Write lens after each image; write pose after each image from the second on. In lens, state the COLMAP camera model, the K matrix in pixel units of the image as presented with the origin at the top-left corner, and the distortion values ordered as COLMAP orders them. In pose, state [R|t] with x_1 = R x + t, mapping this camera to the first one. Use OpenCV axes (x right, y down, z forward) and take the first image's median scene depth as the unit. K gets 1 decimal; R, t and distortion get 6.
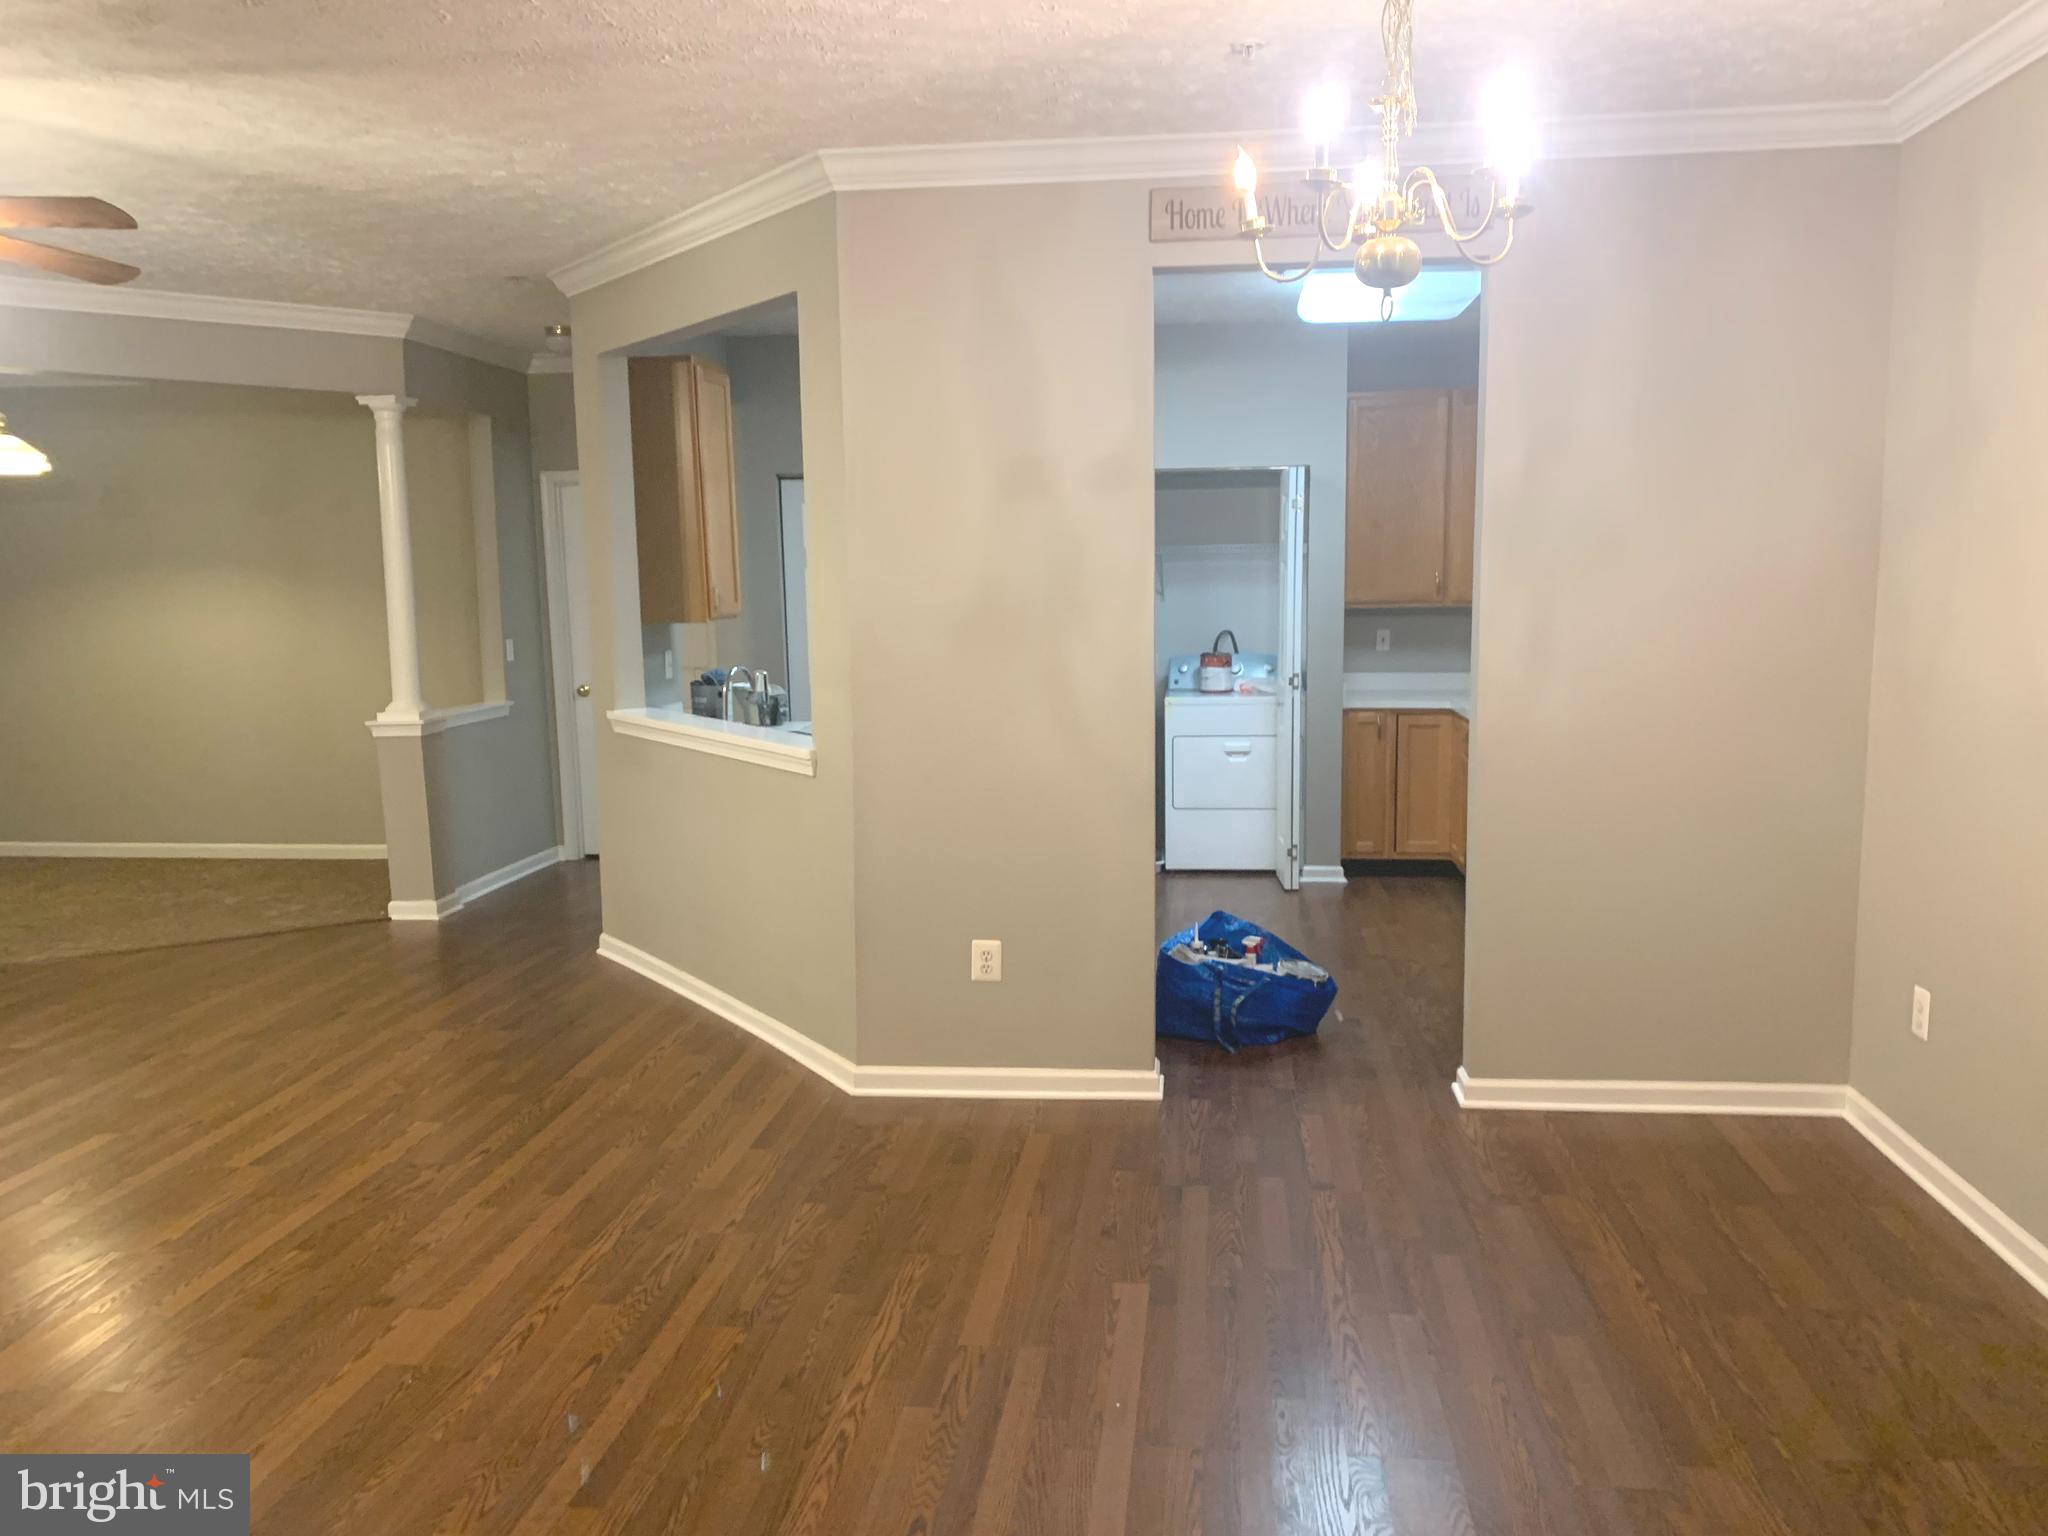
lens RADIAL K [[1571.3, 0, 1023.3], [0, 1571.3, 767.0], [0, 0, 1]] dist [0.023795, -0.010726]
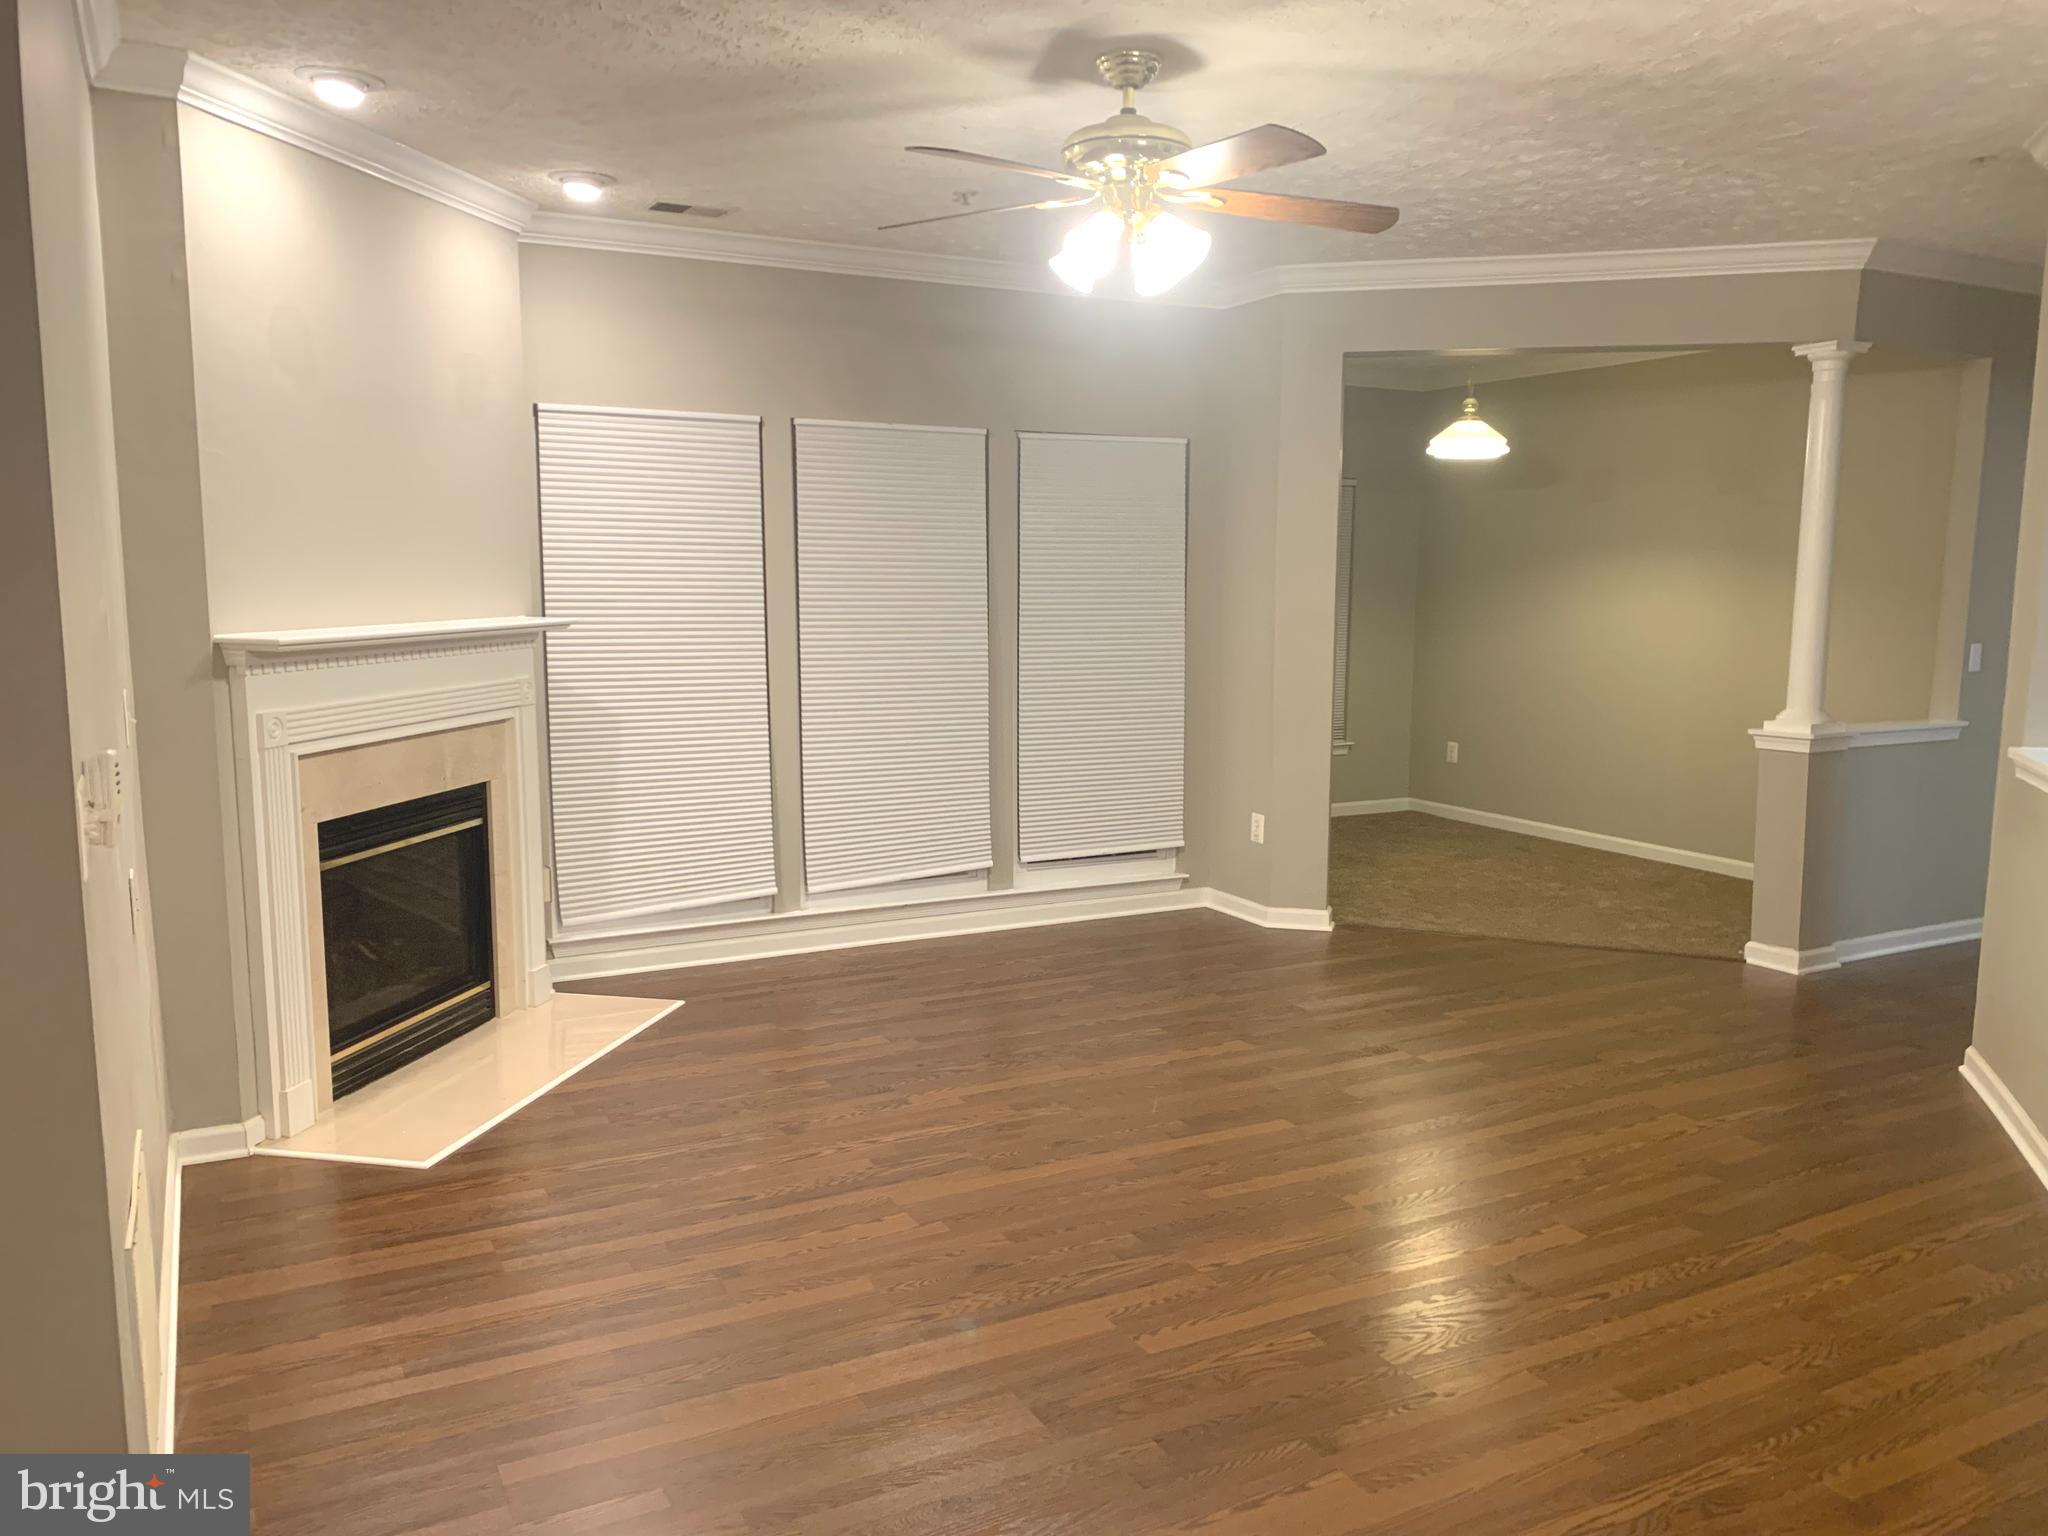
lens RADIAL K [[1571.3, 0, 1029.5], [0, 1571.3, 783.6], [0, 0, 1]] dist [0.023795, -0.010726]
pose [[0.580406, 0.128049, -0.804197, 0.051573], [-0.116123, 0.990482, 0.073901, -0.017772], [0.806005, 0.050493, 0.589751, 0.181740]]
